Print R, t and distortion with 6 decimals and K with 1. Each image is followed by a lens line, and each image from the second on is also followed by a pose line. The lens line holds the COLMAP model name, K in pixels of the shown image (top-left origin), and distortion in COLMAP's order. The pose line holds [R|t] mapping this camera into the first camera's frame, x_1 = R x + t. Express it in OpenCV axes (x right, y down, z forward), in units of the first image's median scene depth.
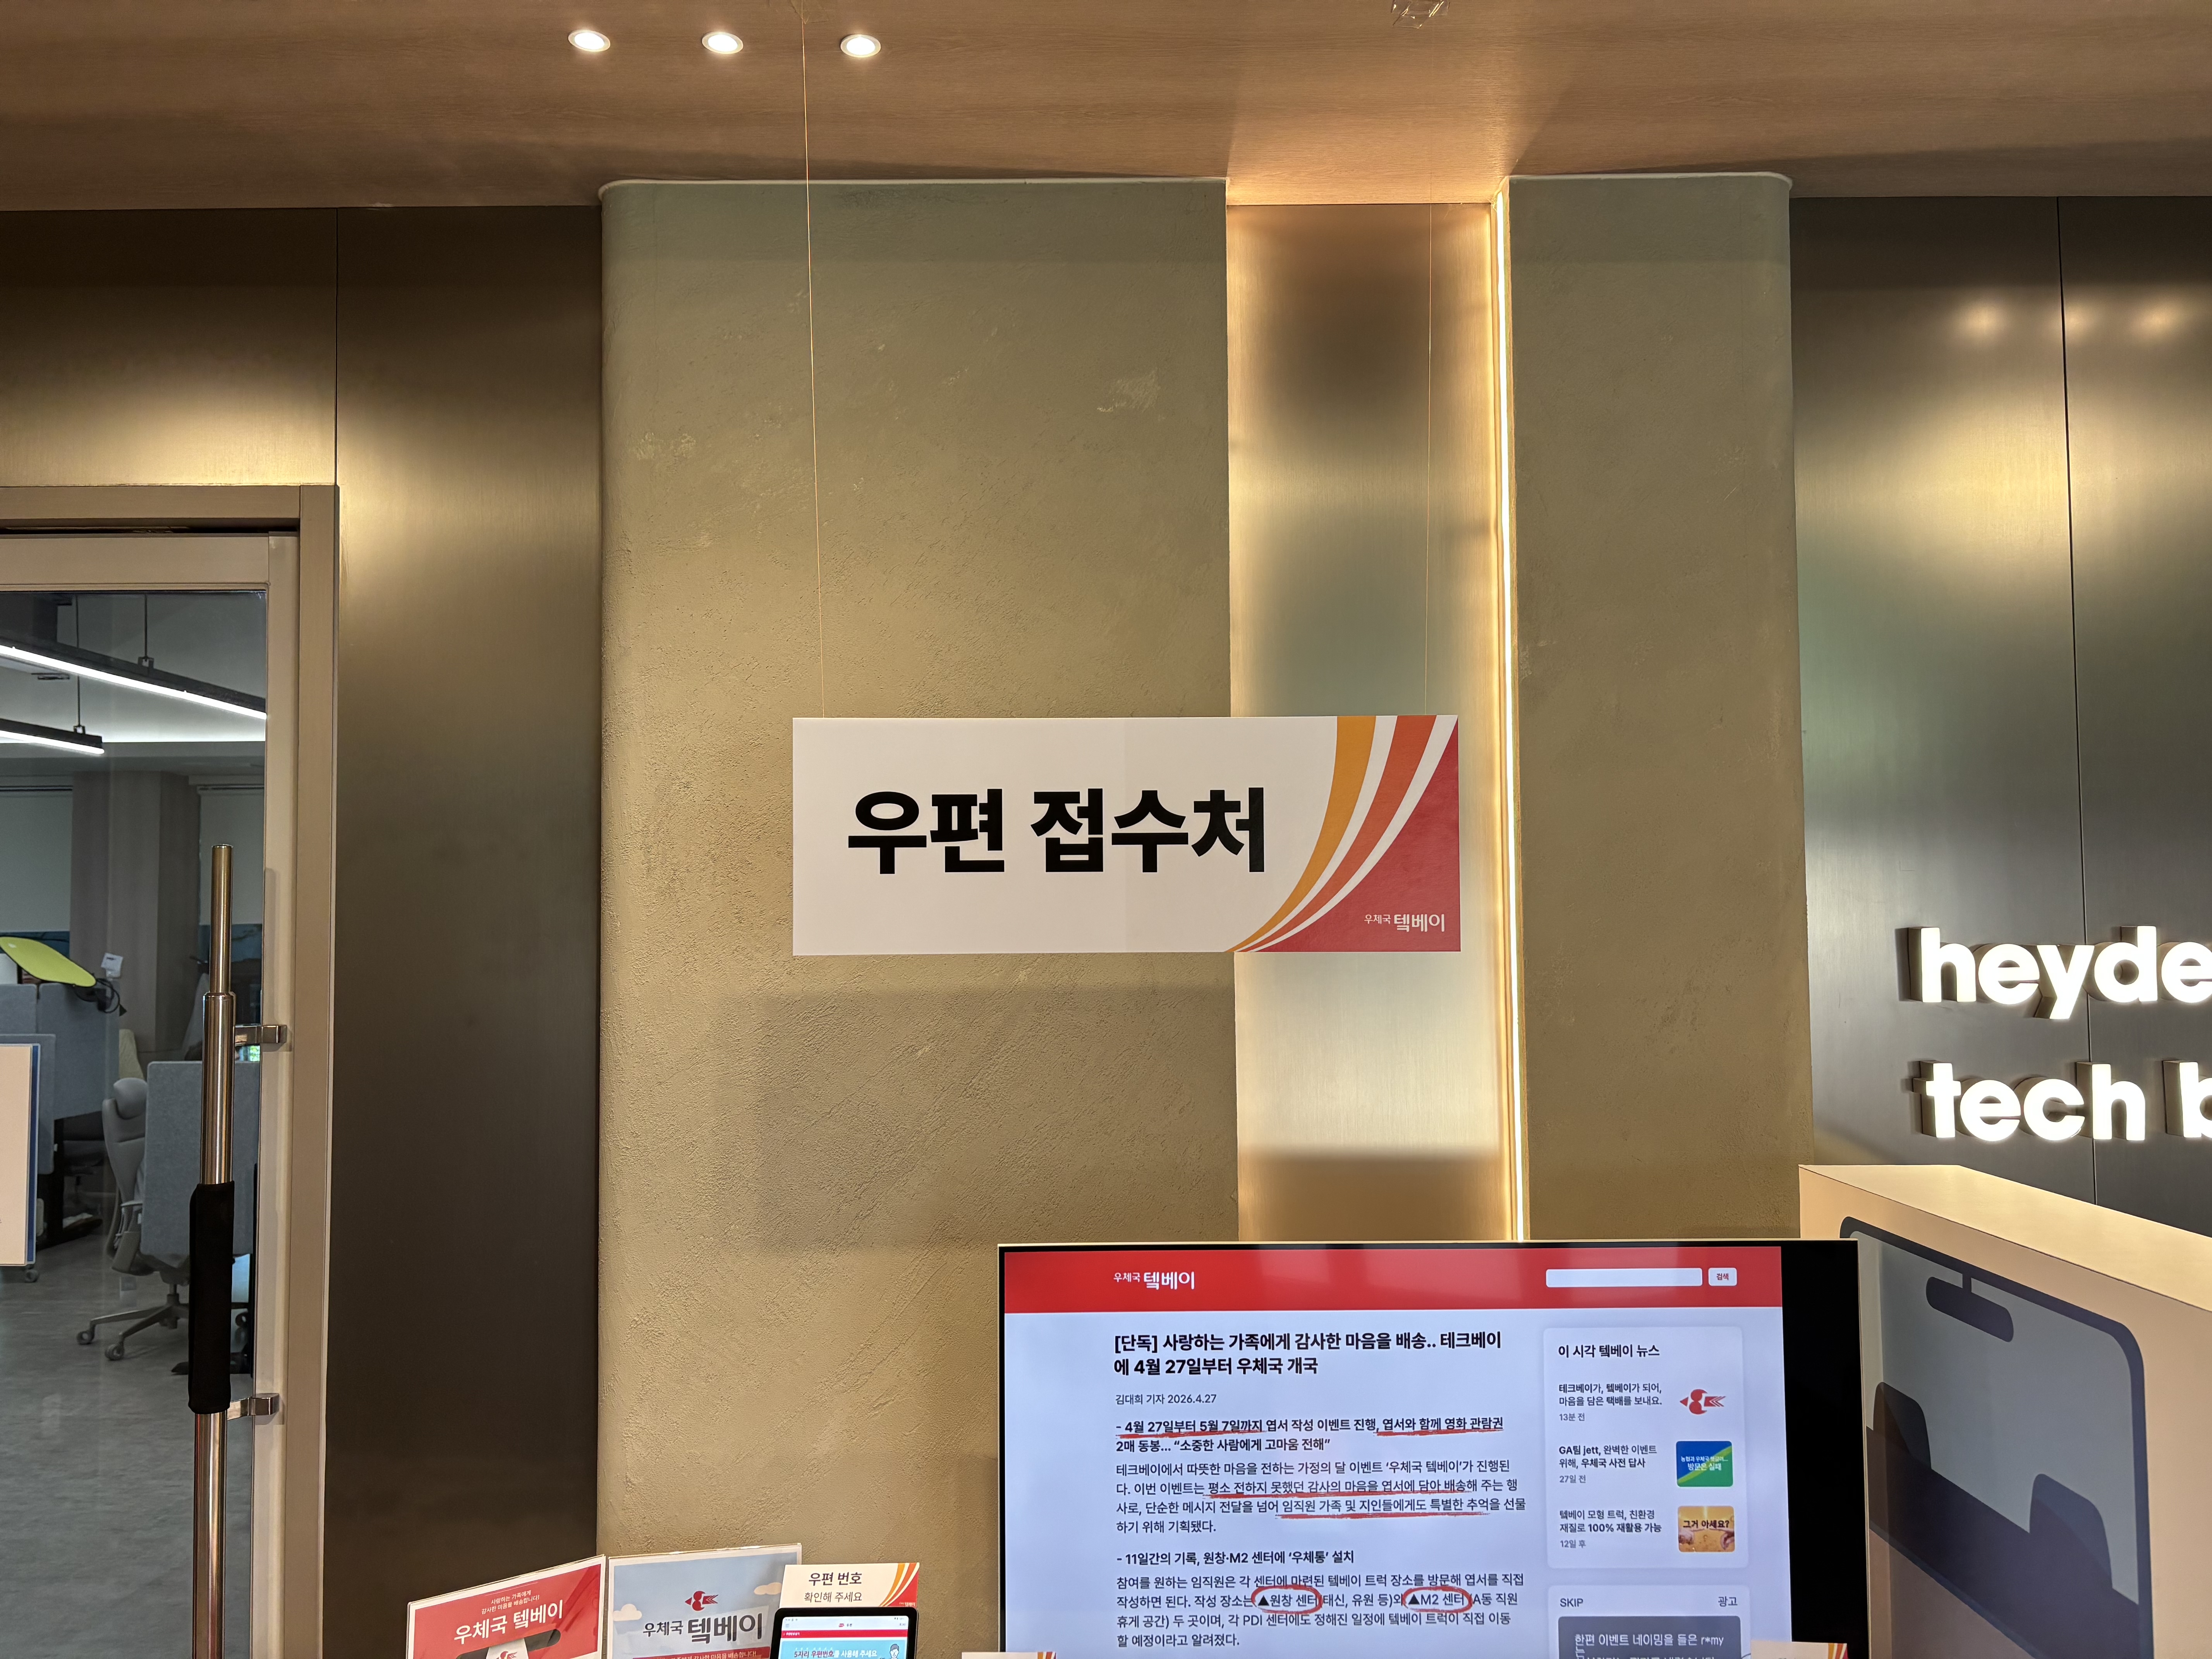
lens RADIAL K [[1705.3, 0, 1108.8], [0, 1705.3, 842.9], [0, 0, 1]] dist [0.036612, 0.002503]
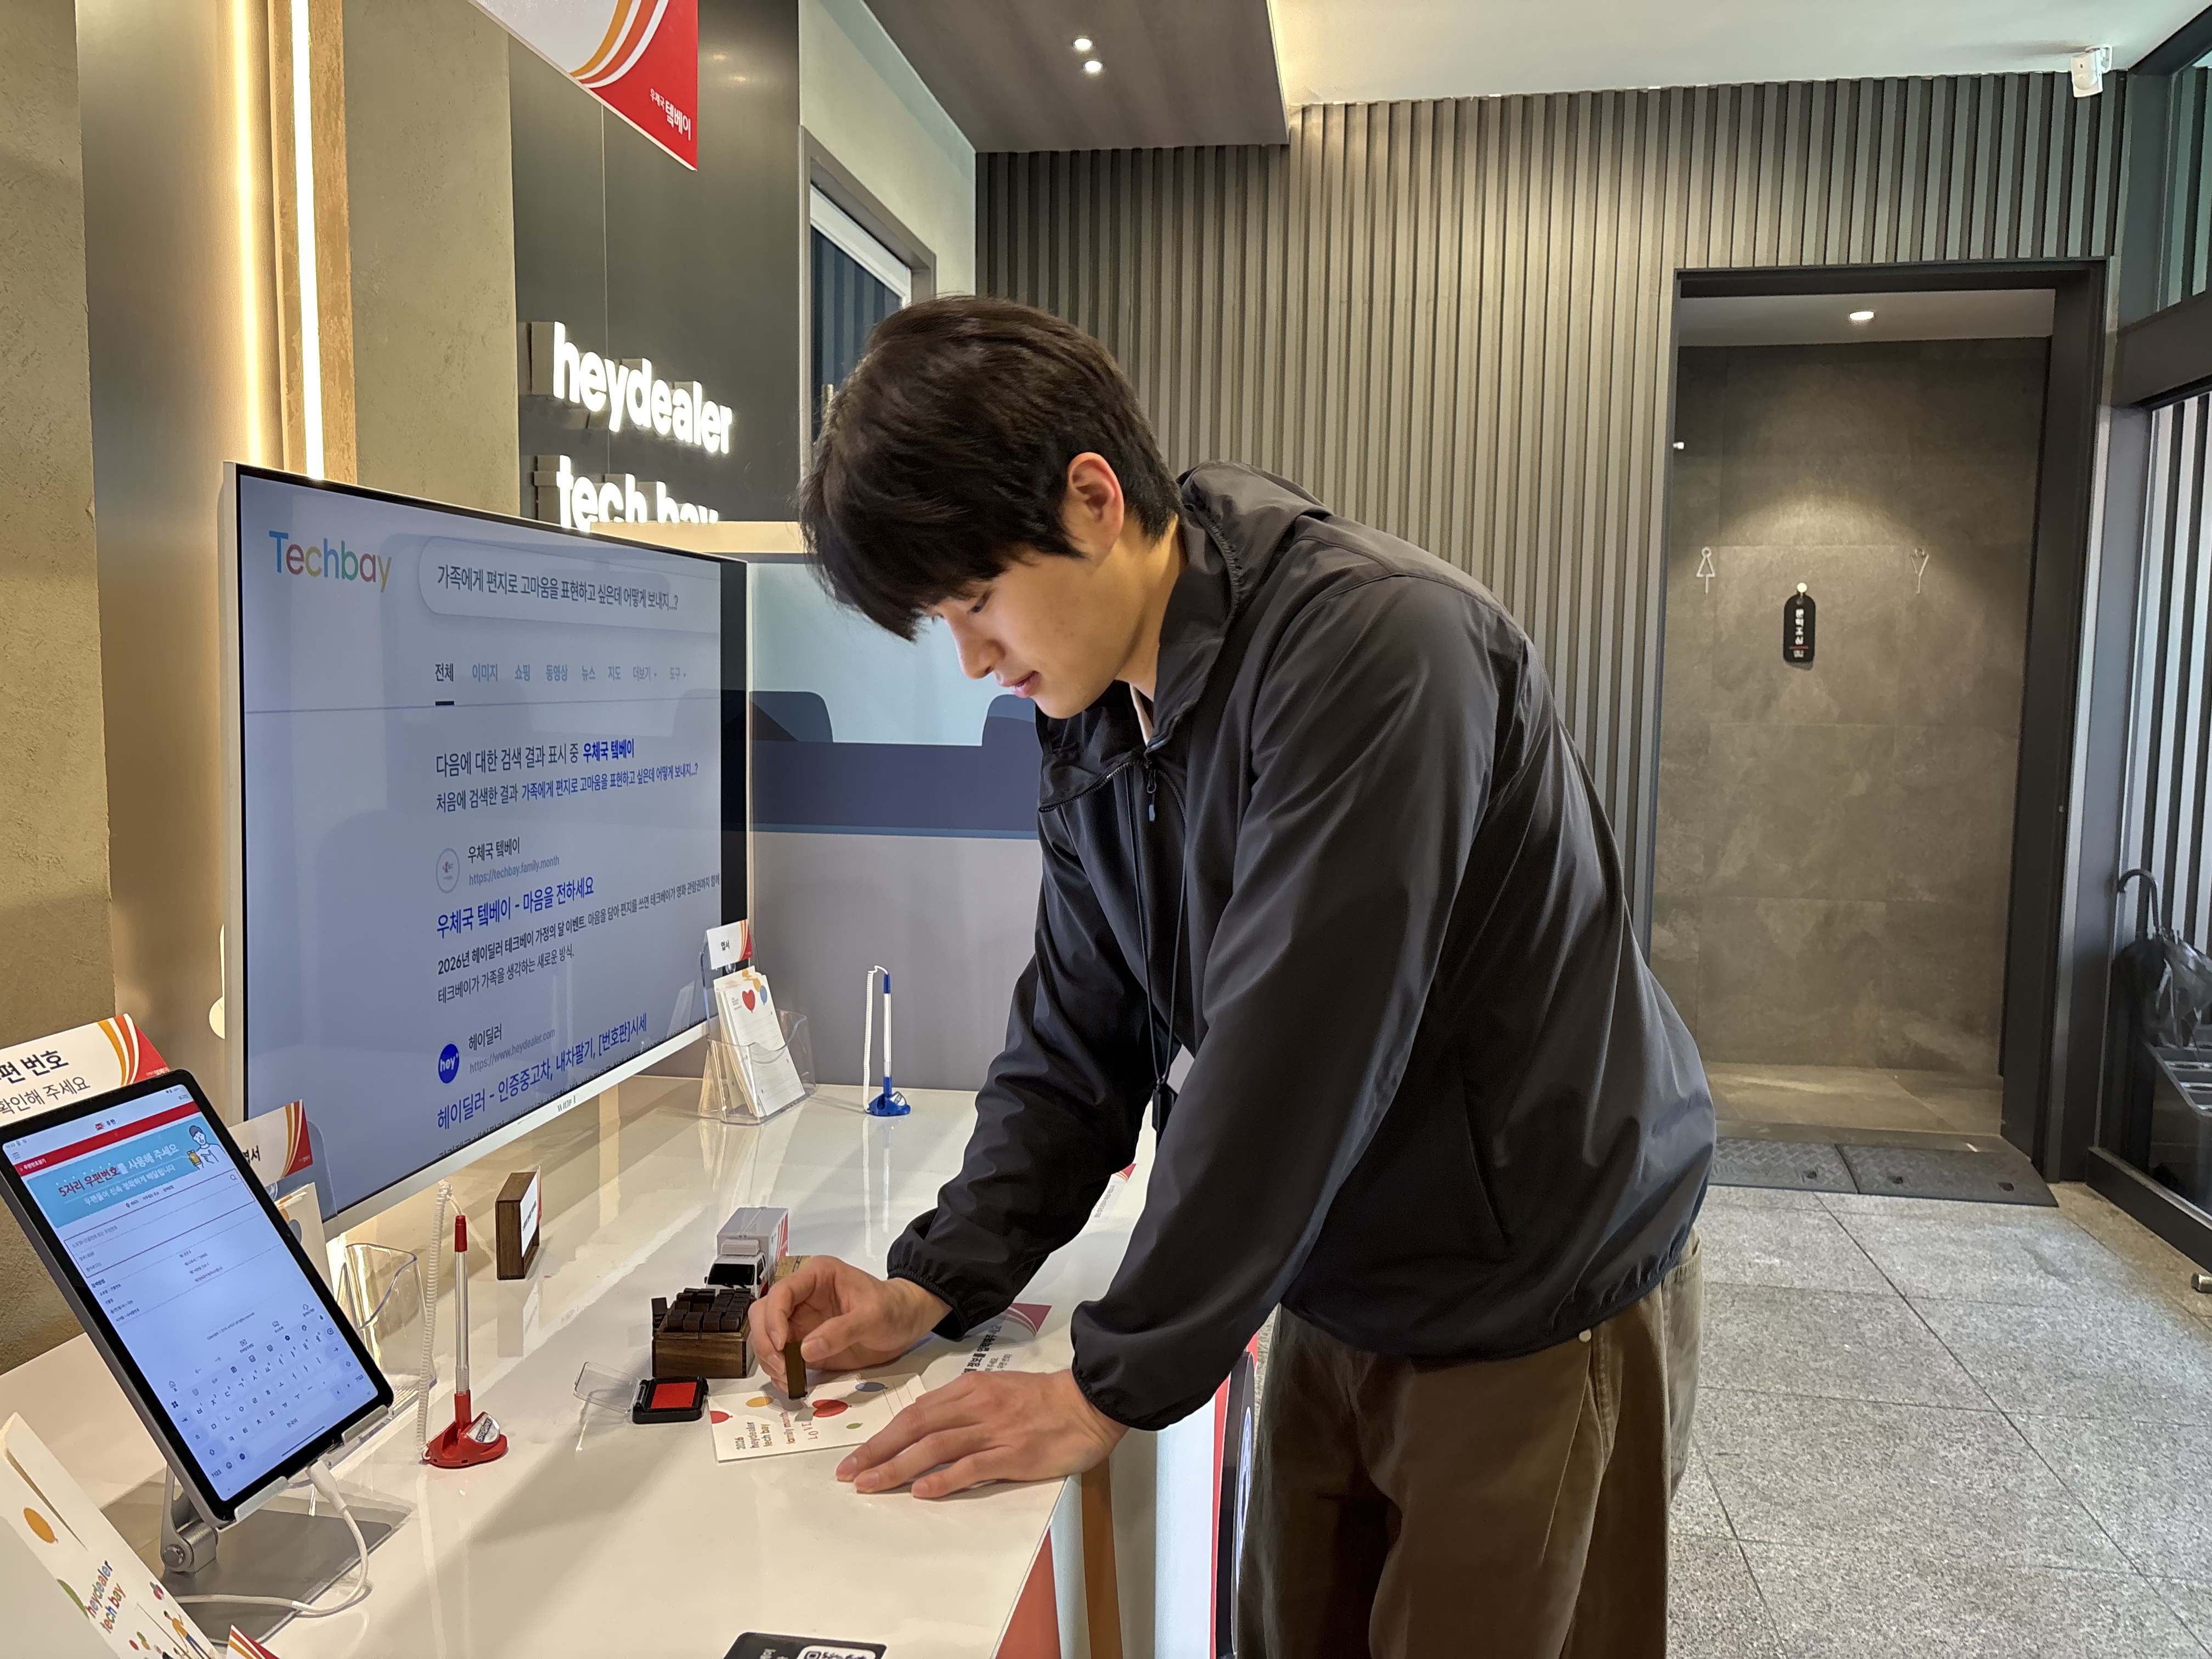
lens RADIAL K [[1661.6, 0, 1102.2], [0, 1661.6, 817.9], [0, 0, 1]] dist [0.006874, -0.001074]
pose [[0.164630, -0.079395, 0.983155, -0.588745], [-0.064914, 0.993722, 0.091118, 0.286095], [-0.984217, -0.078821, 0.158443, 0.606074]]
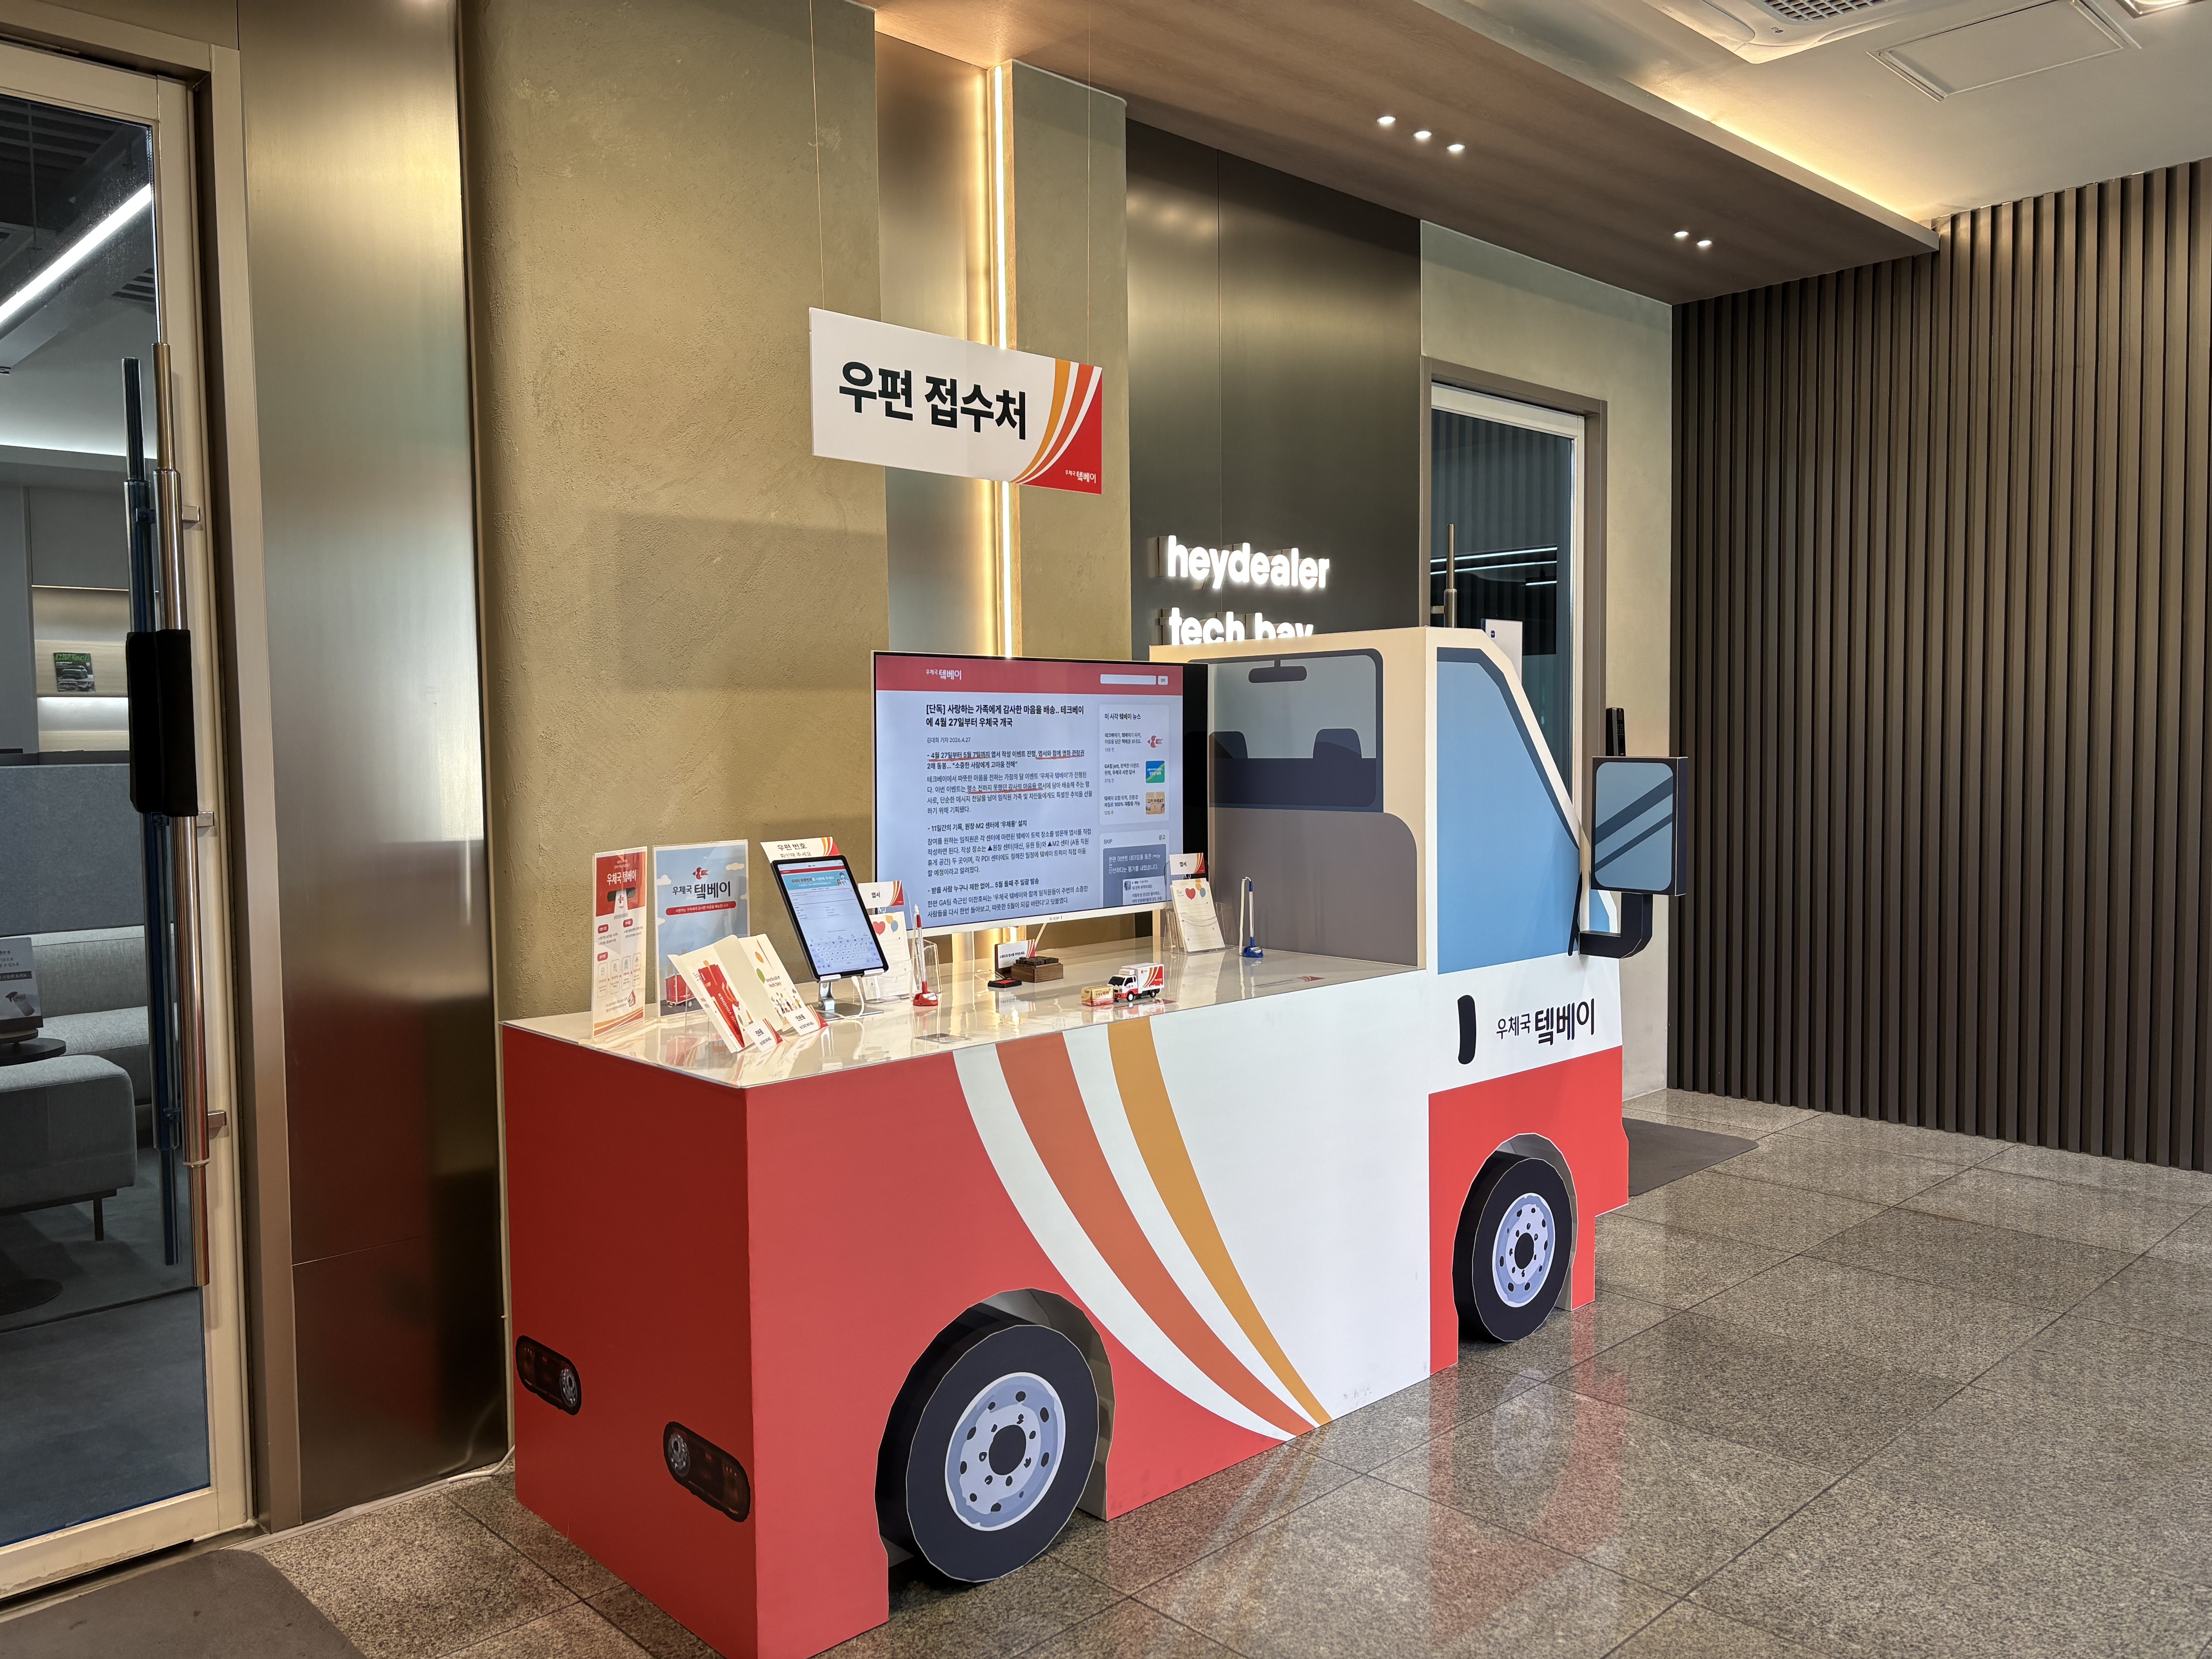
lens RADIAL K [[1619.6, 0, 1106.0], [0, 1619.6, 829.5], [0, 0, 1]] dist [0.024767, -0.005311]
pose [[0.725472, -0.042303, 0.686950, -1.010698], [-0.025927, 0.995721, 0.088698, 0.264114], [-0.687763, -0.082159, 0.721271, -0.335518]]
